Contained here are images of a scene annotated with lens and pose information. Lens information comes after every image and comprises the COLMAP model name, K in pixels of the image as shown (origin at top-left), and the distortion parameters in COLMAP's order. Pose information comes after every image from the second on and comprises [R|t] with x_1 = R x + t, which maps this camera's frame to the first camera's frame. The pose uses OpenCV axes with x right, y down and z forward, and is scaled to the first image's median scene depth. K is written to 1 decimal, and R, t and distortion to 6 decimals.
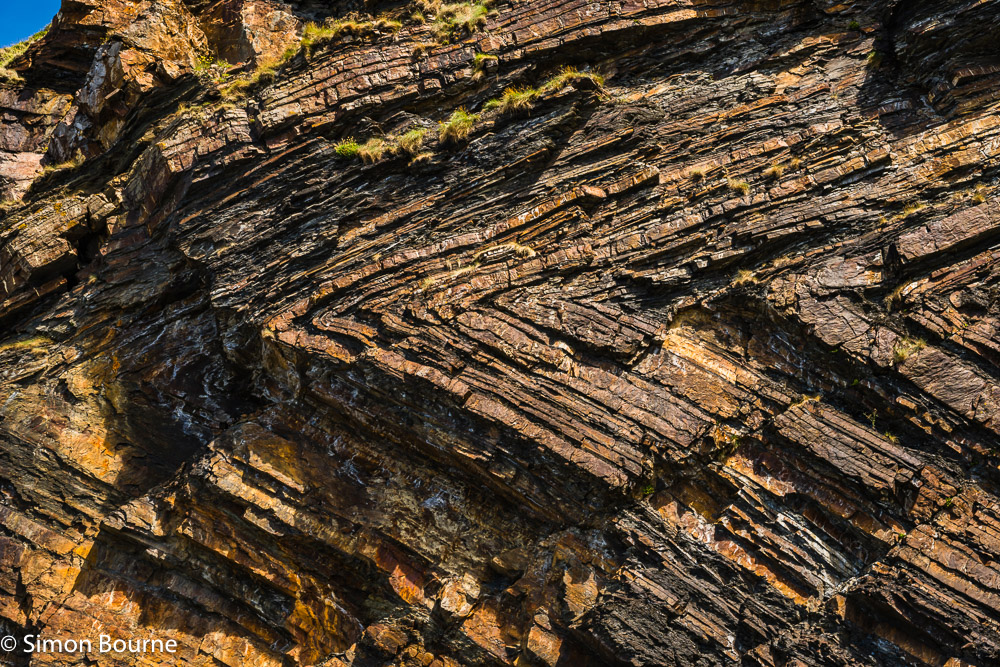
lens RADIAL K [[1984.5, 0, 500.2], [0, 1984.5, 331.3], [0, 0, 1]] dist [0.059190, 0.000000]
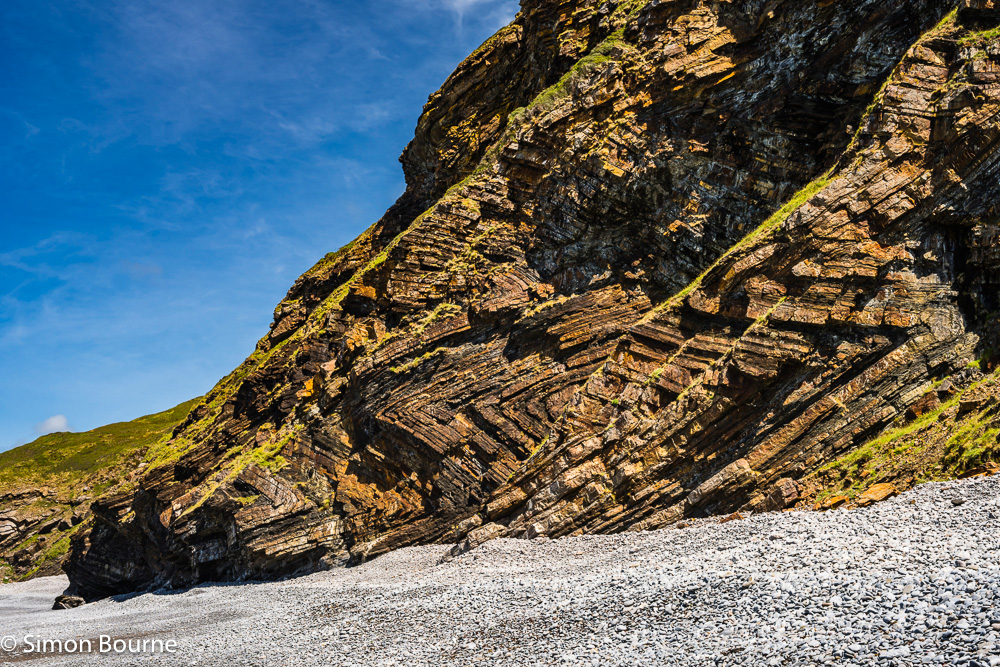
lens RADIAL K [[1984.5, 0, 500.0], [0, 1984.5, 334.3], [0, 0, 1]] dist [0.059190, 0.000000]
pose [[0.937759, -0.055984, -0.342745, 1.700244], [0.137717, 0.965953, 0.219018, -1.128415], [0.318814, -0.252588, 0.913541, -2.978984]]
